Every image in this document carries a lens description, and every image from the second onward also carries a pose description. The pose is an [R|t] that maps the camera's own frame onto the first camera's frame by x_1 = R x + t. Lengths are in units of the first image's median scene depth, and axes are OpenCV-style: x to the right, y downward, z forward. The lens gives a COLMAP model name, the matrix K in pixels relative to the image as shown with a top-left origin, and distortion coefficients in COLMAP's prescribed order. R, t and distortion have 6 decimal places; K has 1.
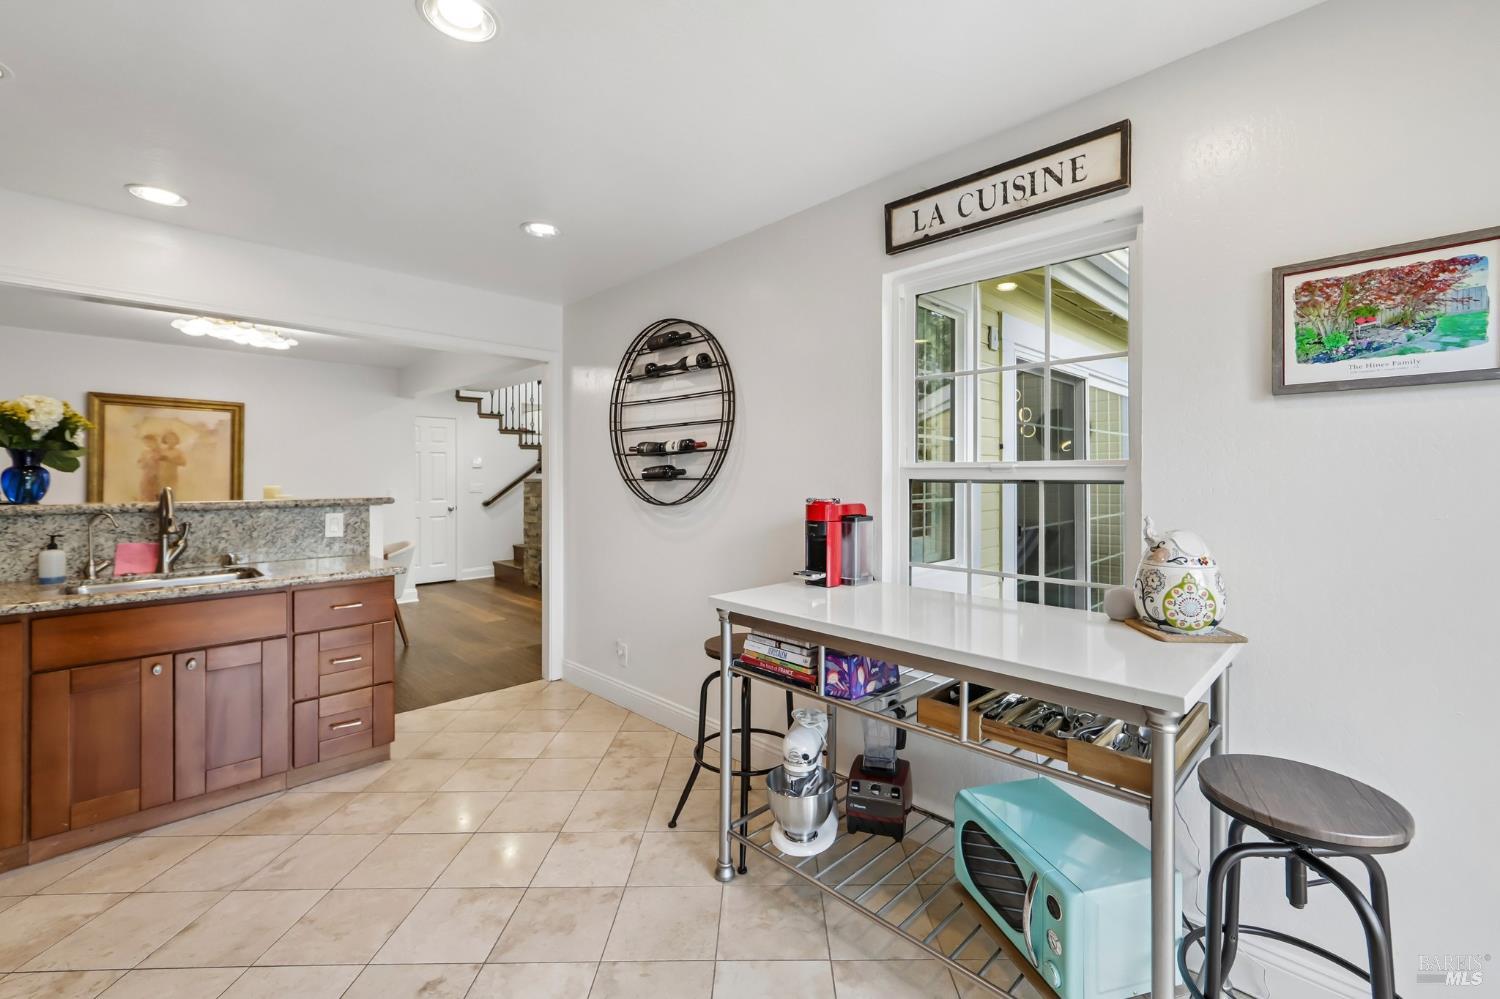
lens RADIAL K [[627.7, 0, 766.4], [0, 627.7, 476.1], [0, 0, 1]] dist [0.012299, 0.000151]
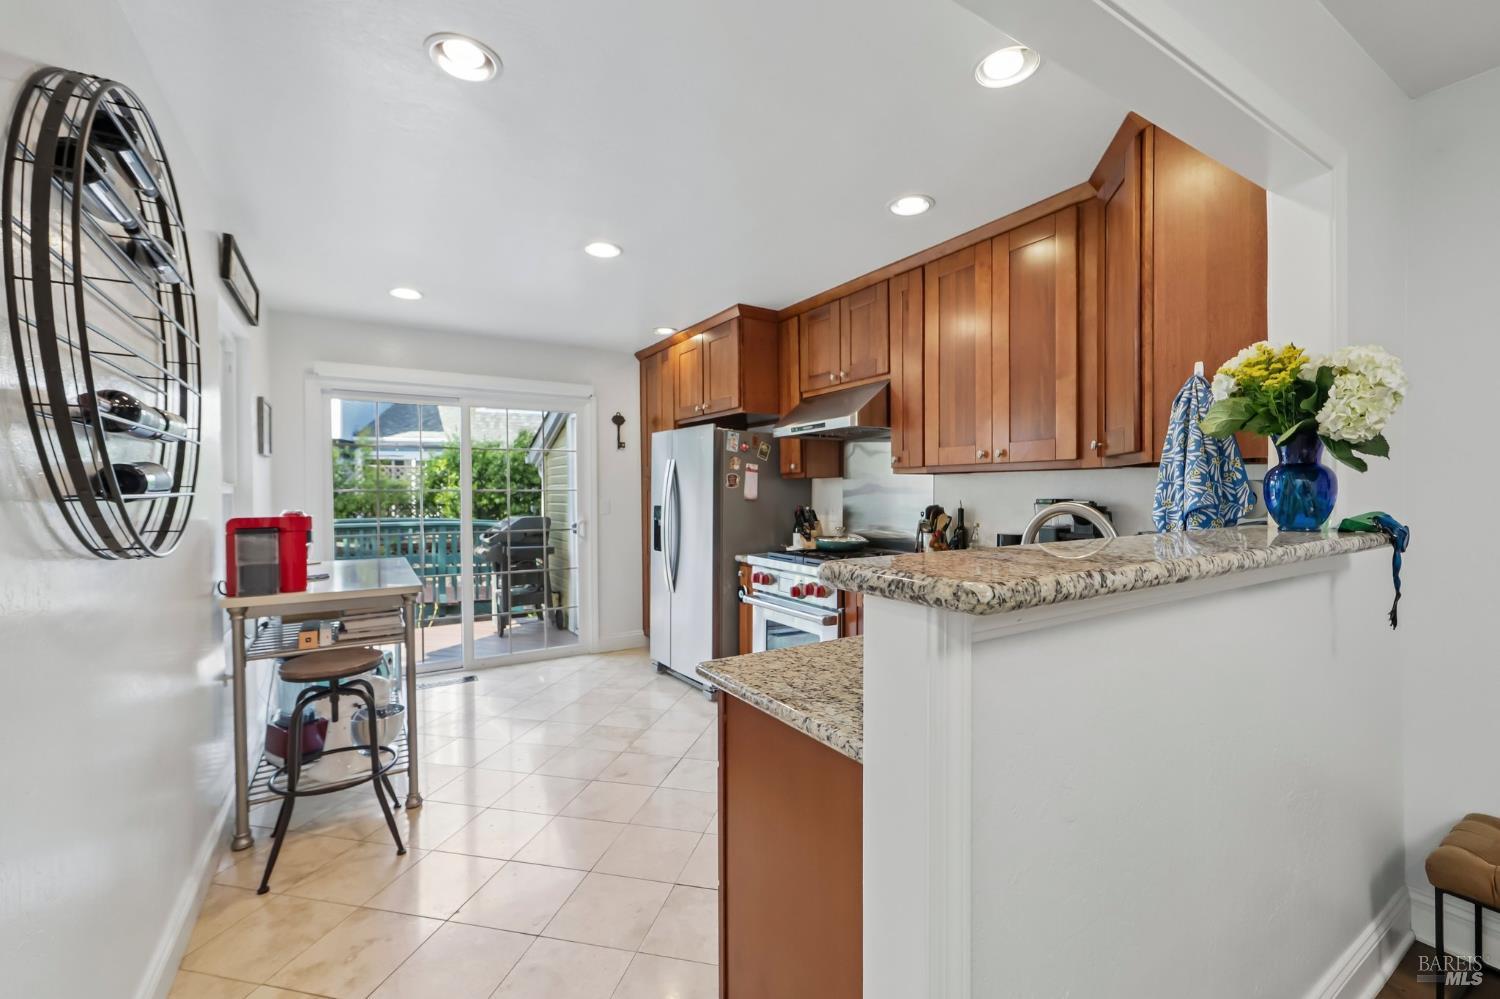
lens RADIAL K [[633.0, 0, 758.3], [0, 633.0, 500.3], [0, 0, 1]] dist [-0.000113, 0.000112]
pose [[-0.974376, 0.001859, 0.224916, -0.790464], [0.004548, 0.999924, 0.011435, 0.009832], [-0.224878, 0.012165, -0.974311, 1.599122]]
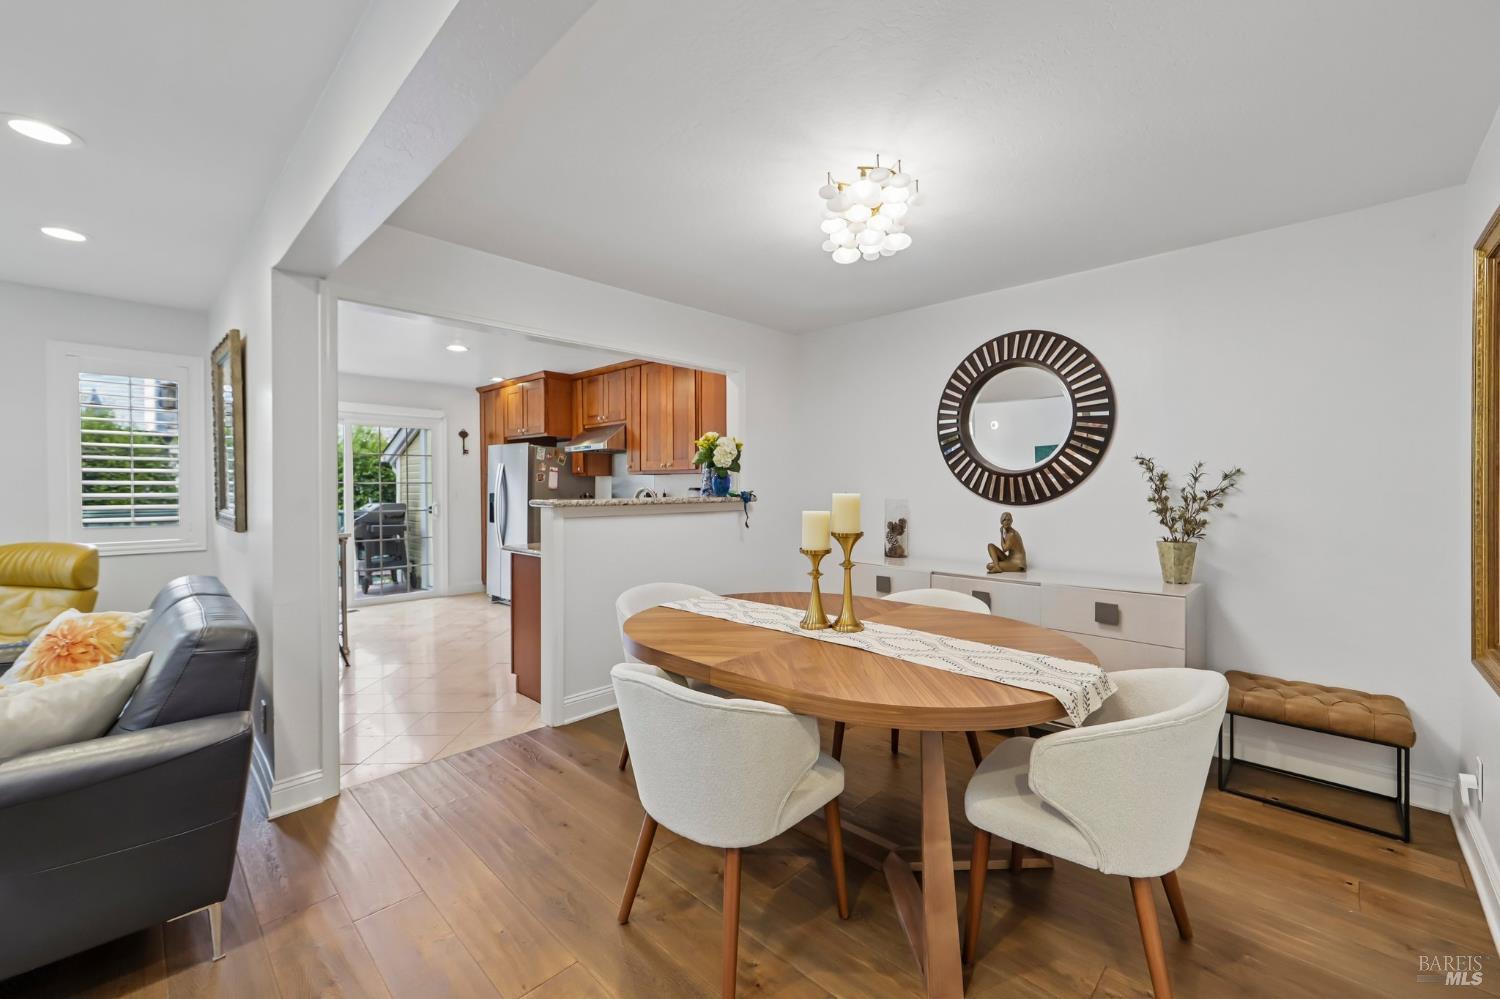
lens RADIAL K [[613.4, 0, 759.3], [0, 613.4, 493.1], [0, 0, 1]] dist [-0.000498, 0.000140]
pose [[-0.999879, 0.001310, -0.015476, -1.191936], [0.001190, 0.999969, 0.007790, 0.022927], [0.015485, 0.007771, -0.999850, 2.513595]]
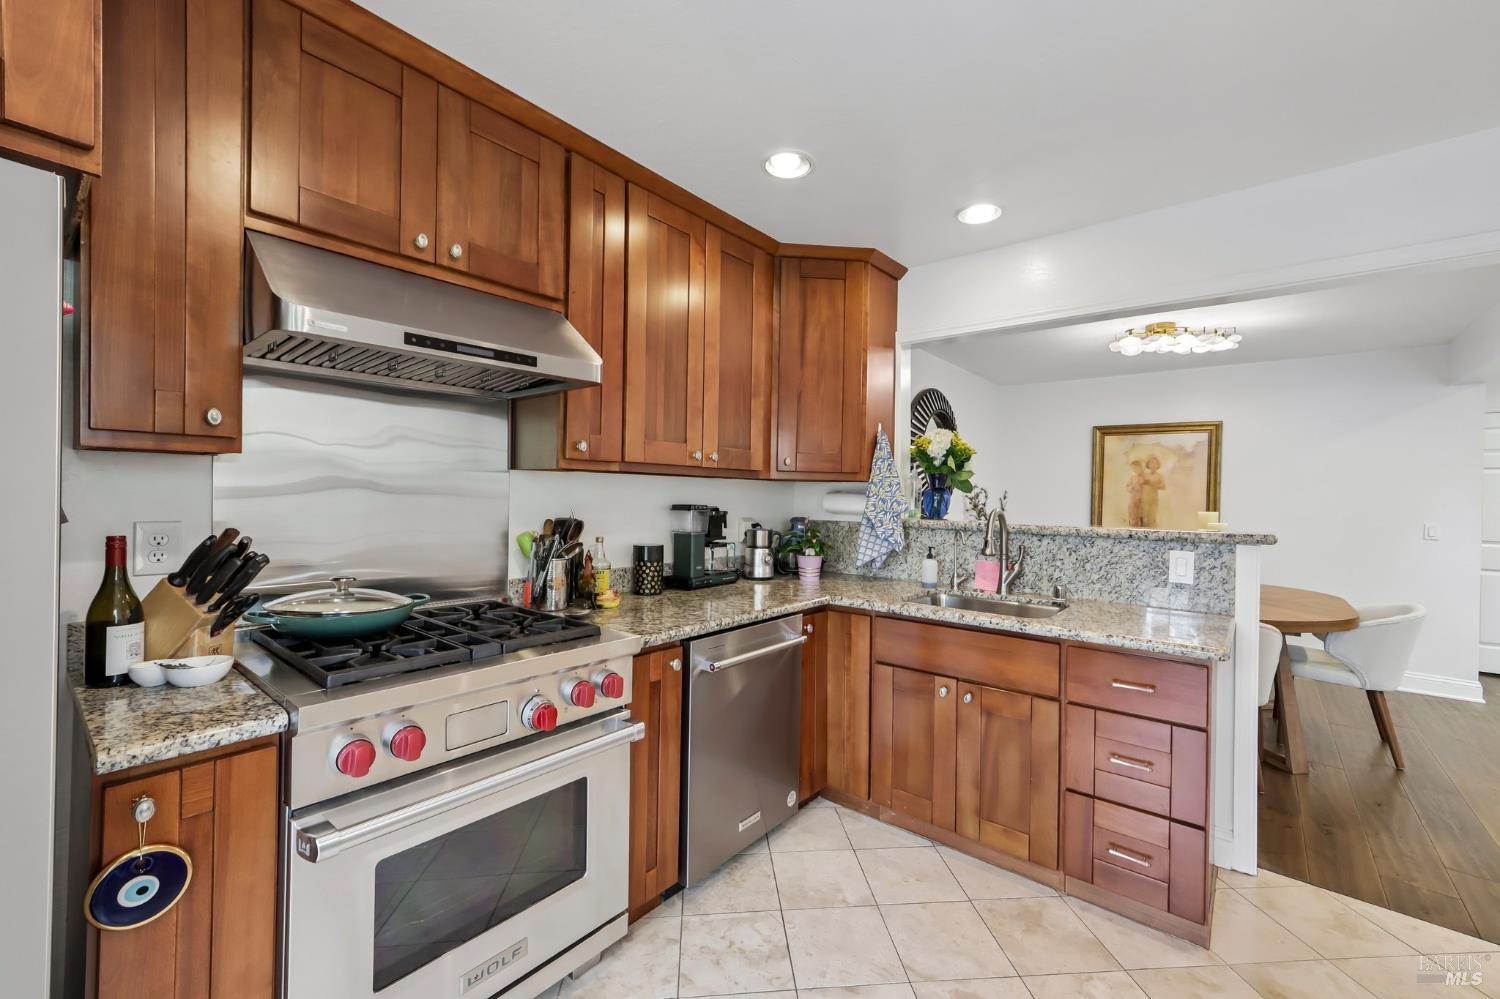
lens RADIAL K [[605.8, 0, 760.8], [0, 605.8, 496.8], [0, 0, 1]] dist [-0.000873, 0.000263]
pose [[0.099134, 0.007462, -0.995046, -0.042945], [-0.016695, 0.999844, 0.005835, 0.000288], [0.994934, 0.016034, 0.099243, 0.536112]]
